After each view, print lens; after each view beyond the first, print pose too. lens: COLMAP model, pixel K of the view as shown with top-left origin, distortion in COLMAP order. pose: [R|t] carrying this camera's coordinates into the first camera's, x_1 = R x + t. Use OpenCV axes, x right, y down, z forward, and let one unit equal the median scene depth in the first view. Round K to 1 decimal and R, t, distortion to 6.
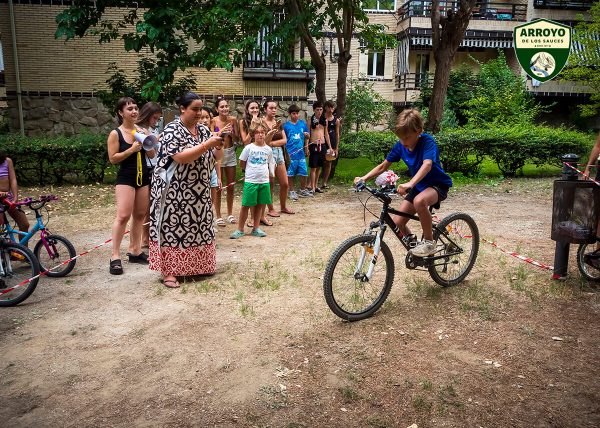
lens RADIAL K [[502.3, 0, 309.5], [0, 502.3, 206.4], [0, 0, 1]] dist [0.018293, -0.006577]
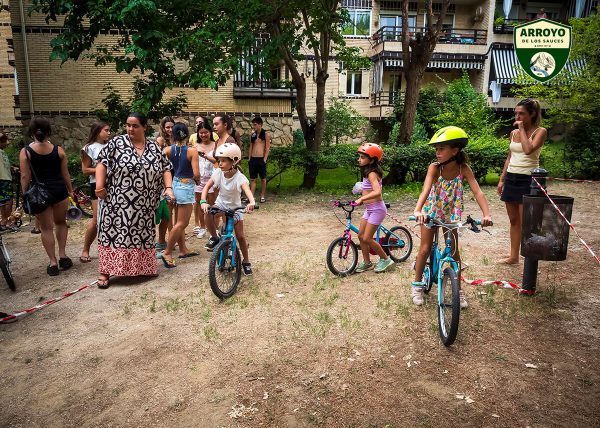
lens RADIAL K [[439.6, 0, 302.1], [0, 439.6, 211.1], [0, 0, 1]] dist [-0.007698, -0.000195]
pose [[0.999927, -0.009683, 0.007221, 0.012041], [0.009652, 0.999944, 0.004306, -0.007815], [-0.007262, -0.004236, 0.999965, 0.038097]]
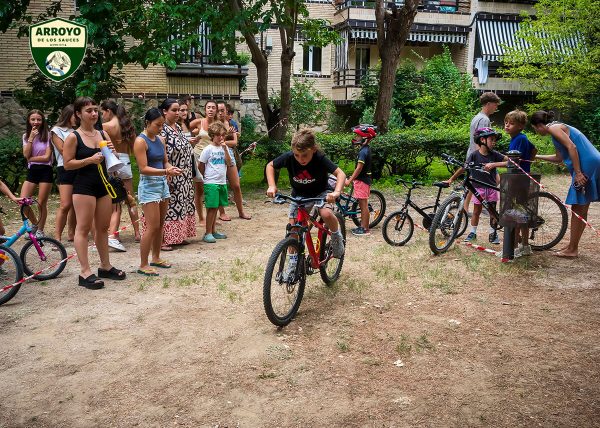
lens RADIAL K [[589.0, 0, 300.0], [0, 589.0, 214.0], [0, 0, 1]] dist [0.008656, -0.009911]
pose [[0.992975, -0.023984, 0.115868, -0.032041], [0.025482, 0.999610, -0.011460, 0.011646], [-0.115548, 0.014332, 0.993198, -0.071328]]
